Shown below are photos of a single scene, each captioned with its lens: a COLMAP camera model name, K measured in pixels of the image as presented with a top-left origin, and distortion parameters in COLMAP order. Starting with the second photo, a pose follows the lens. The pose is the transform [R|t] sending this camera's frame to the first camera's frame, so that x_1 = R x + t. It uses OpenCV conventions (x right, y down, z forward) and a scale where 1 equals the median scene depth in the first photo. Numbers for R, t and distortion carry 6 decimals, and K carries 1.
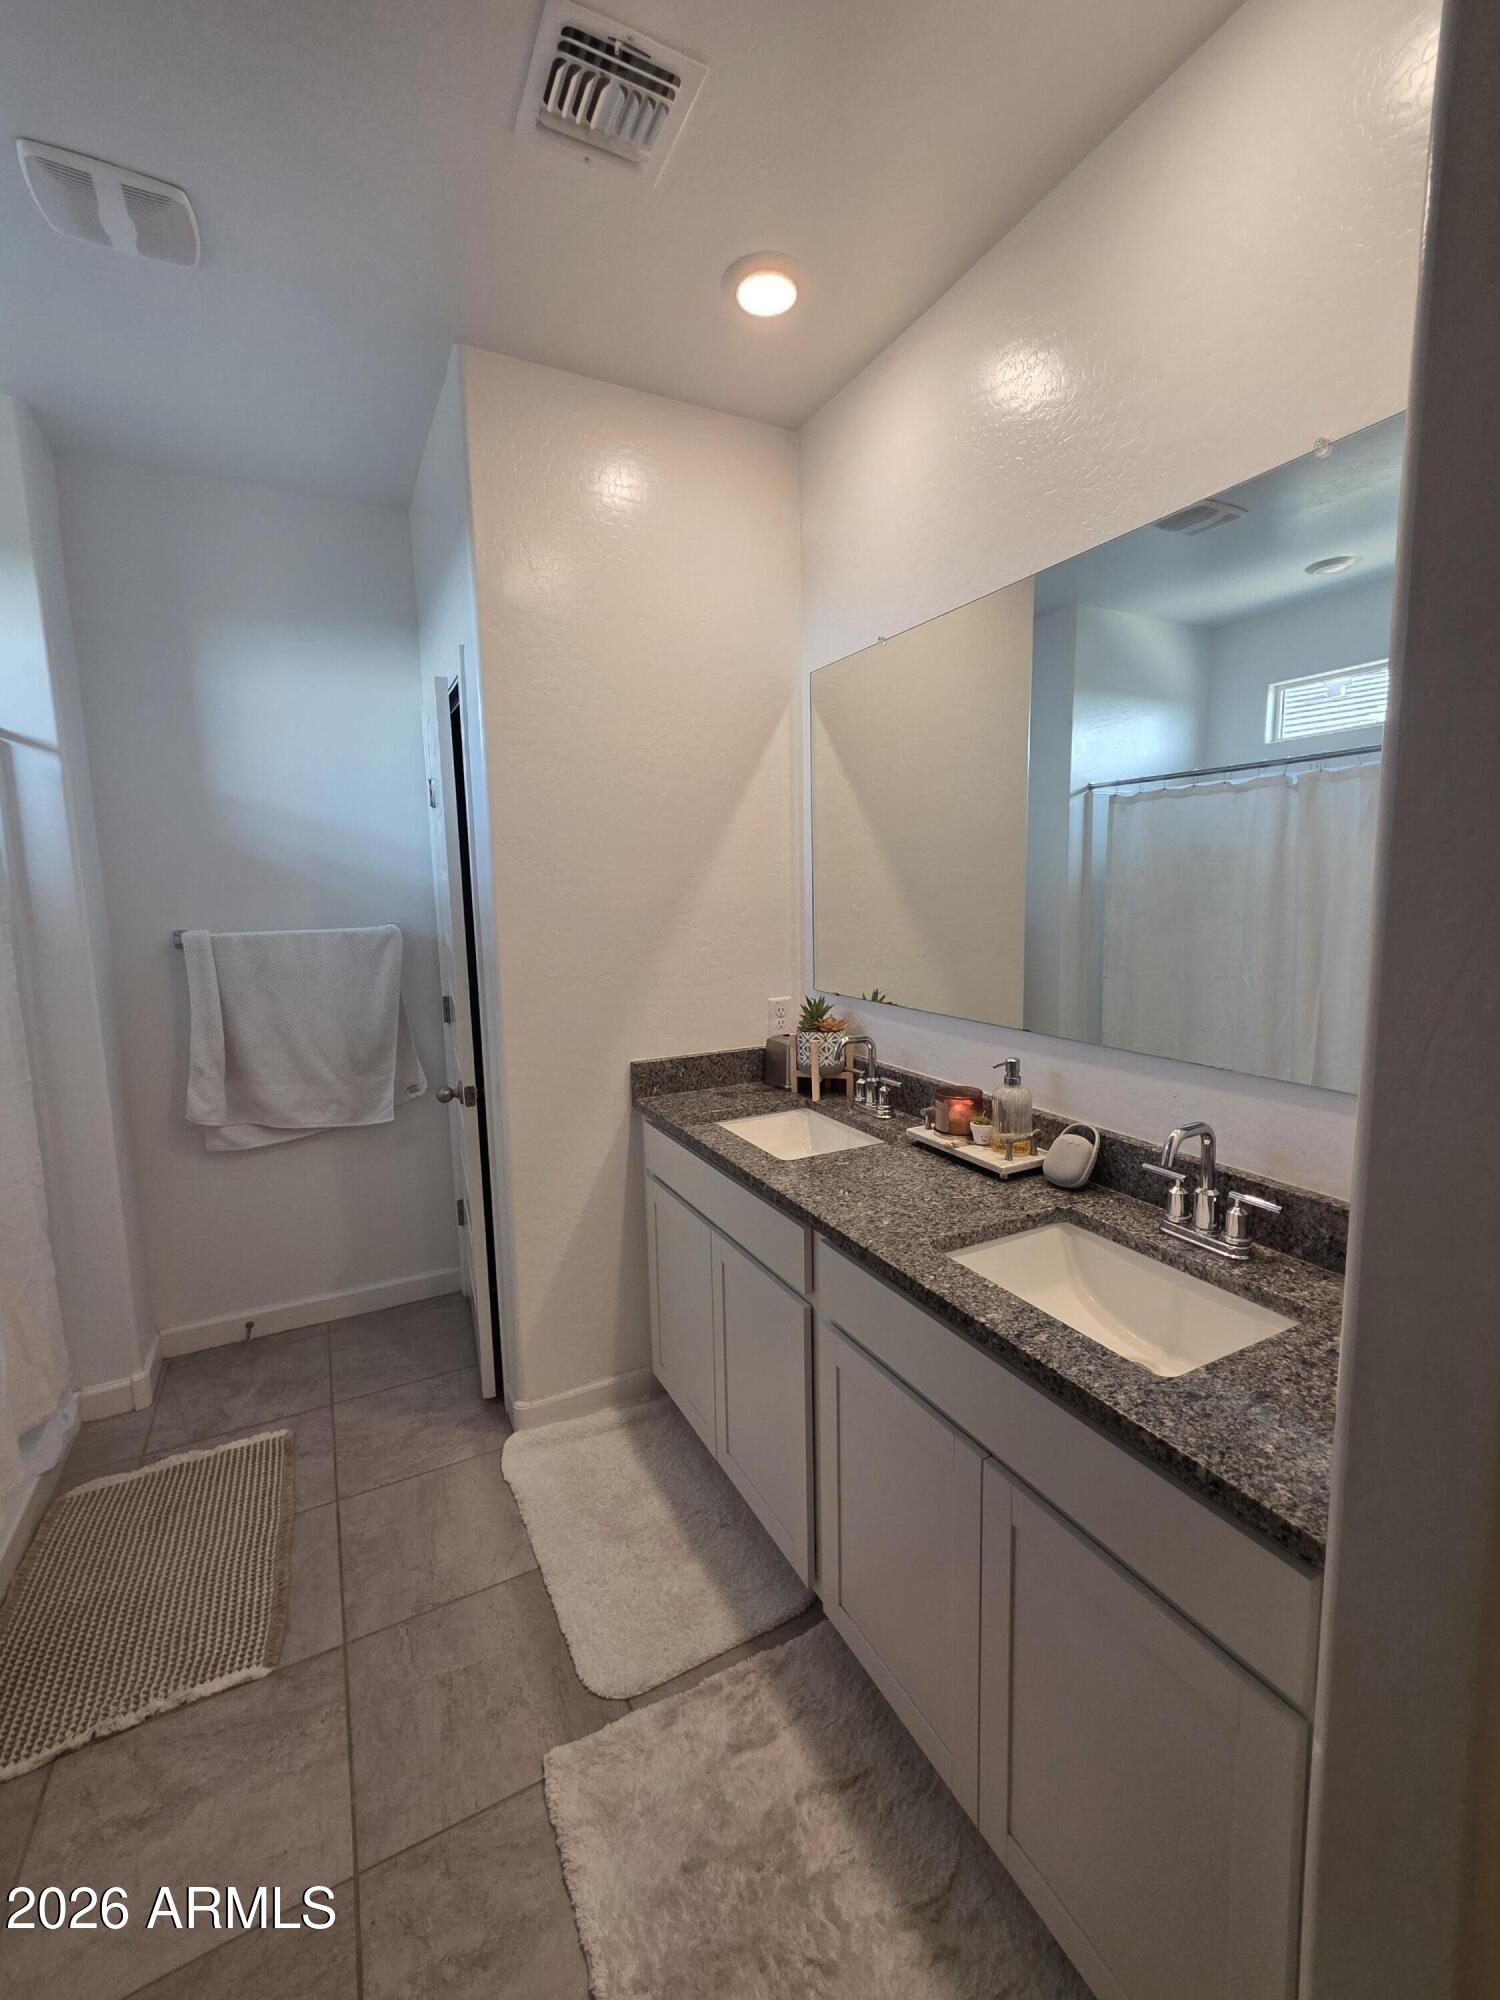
lens RADIAL K [[850.1, 0, 756.4], [0, 850.1, 989.1], [0, 0, 1]] dist [0.009498, -0.001284]
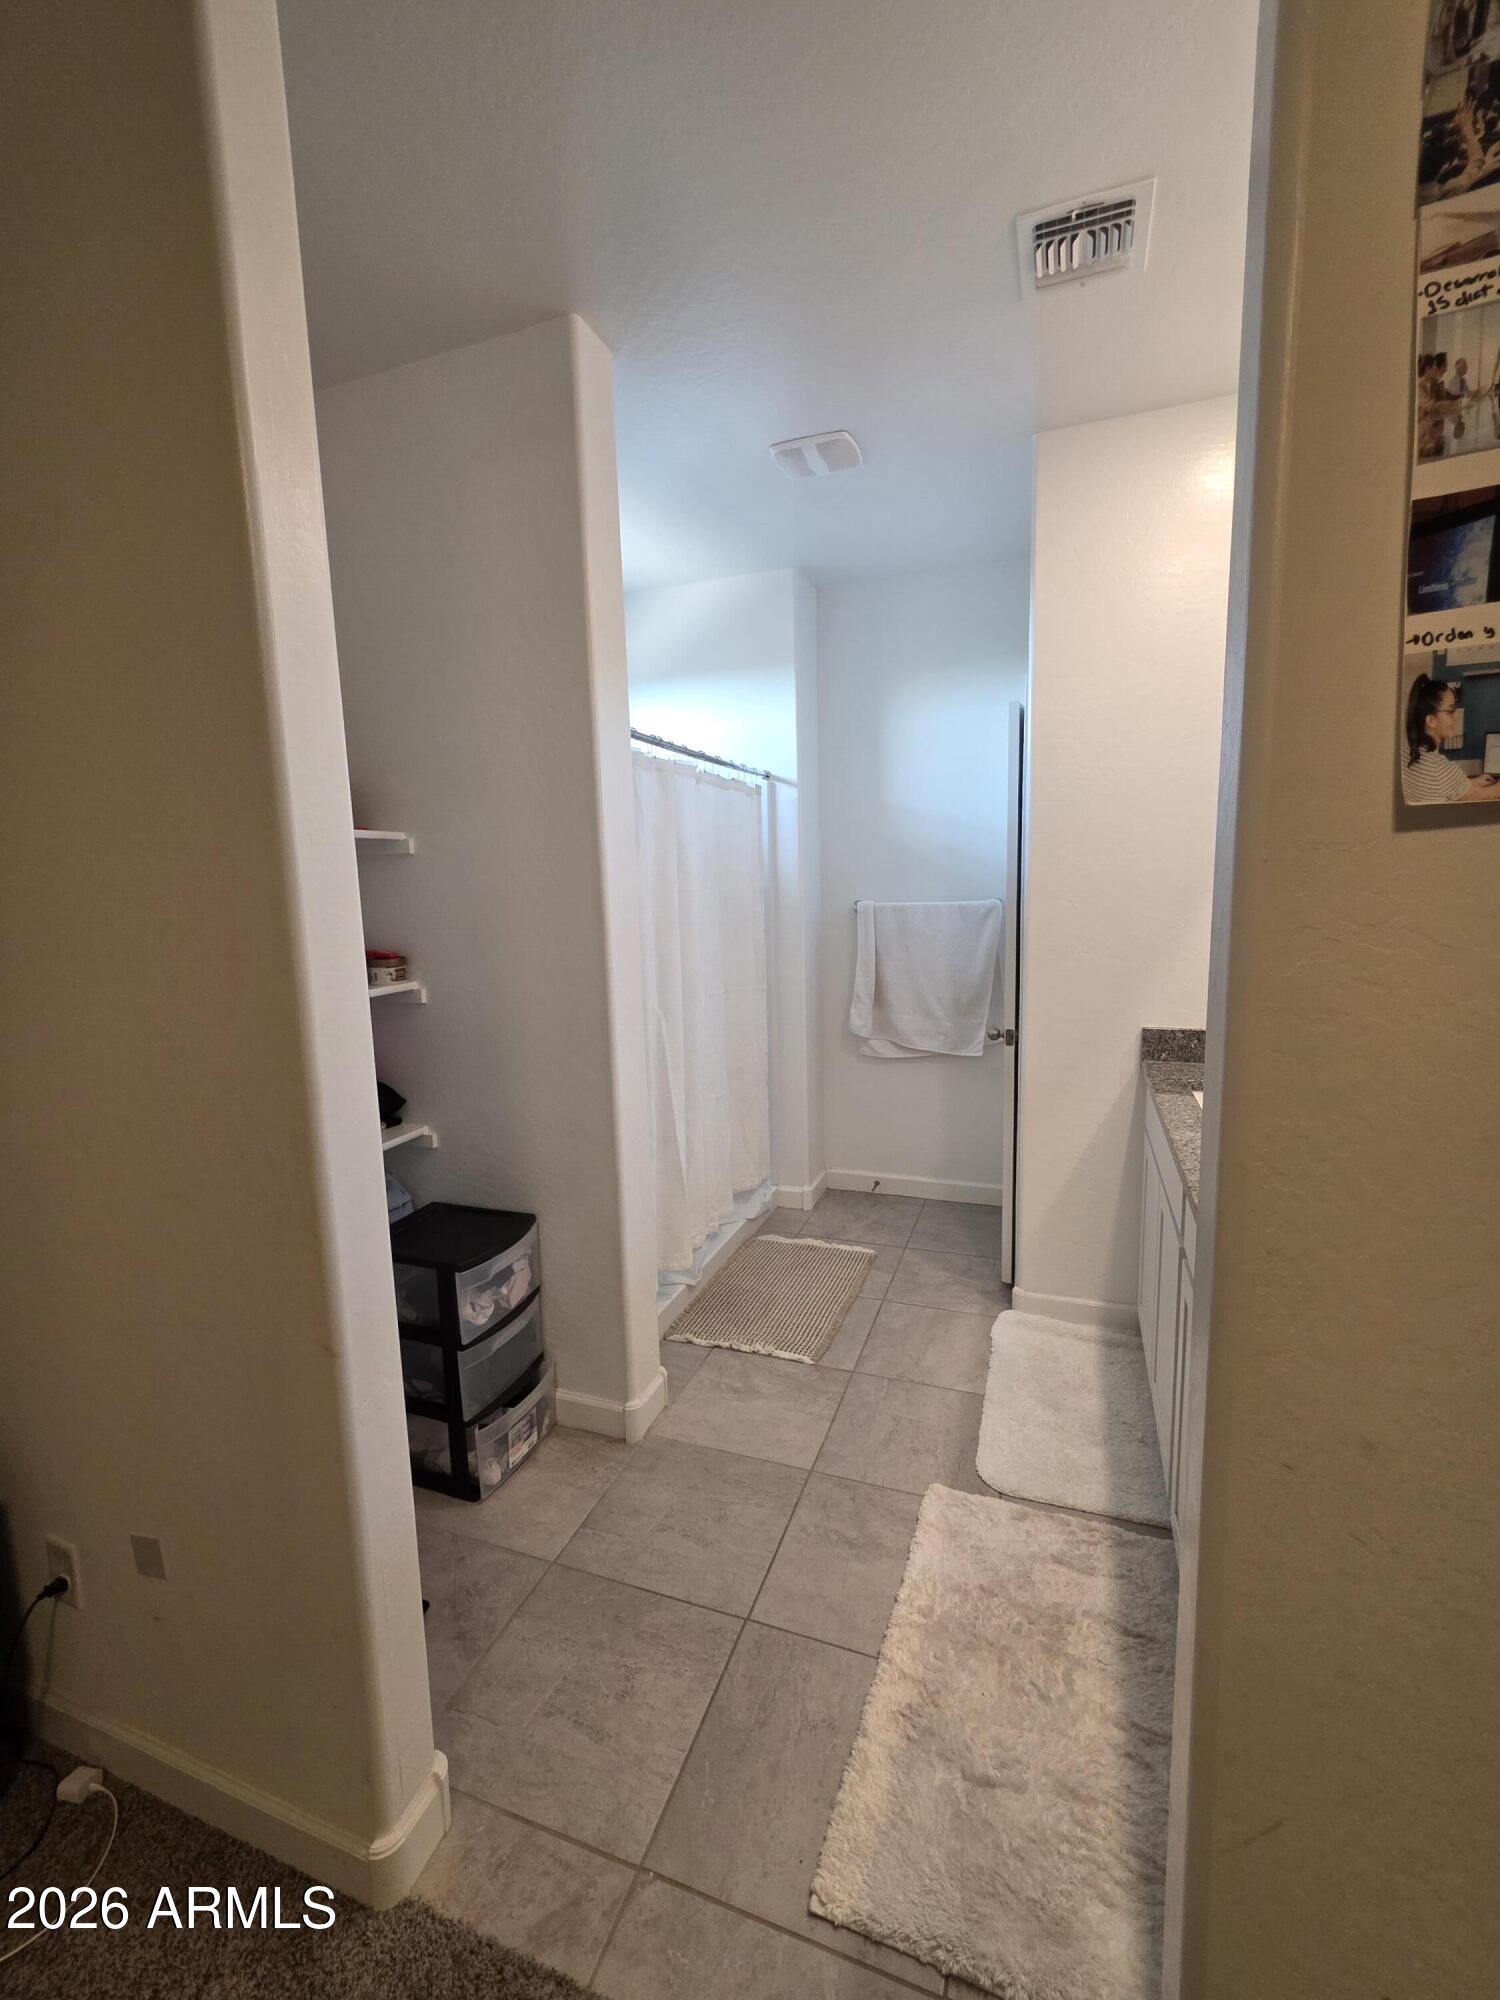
lens RADIAL K [[850.1, 0, 756.4], [0, 850.1, 989.1], [0, 0, 1]] dist [0.009498, -0.001284]
pose [[0.669891, 0.095759, -0.736258, 0.362368], [-0.078696, 0.995219, 0.057838, 0.014592], [0.738277, 0.019195, 0.674224, -0.125505]]
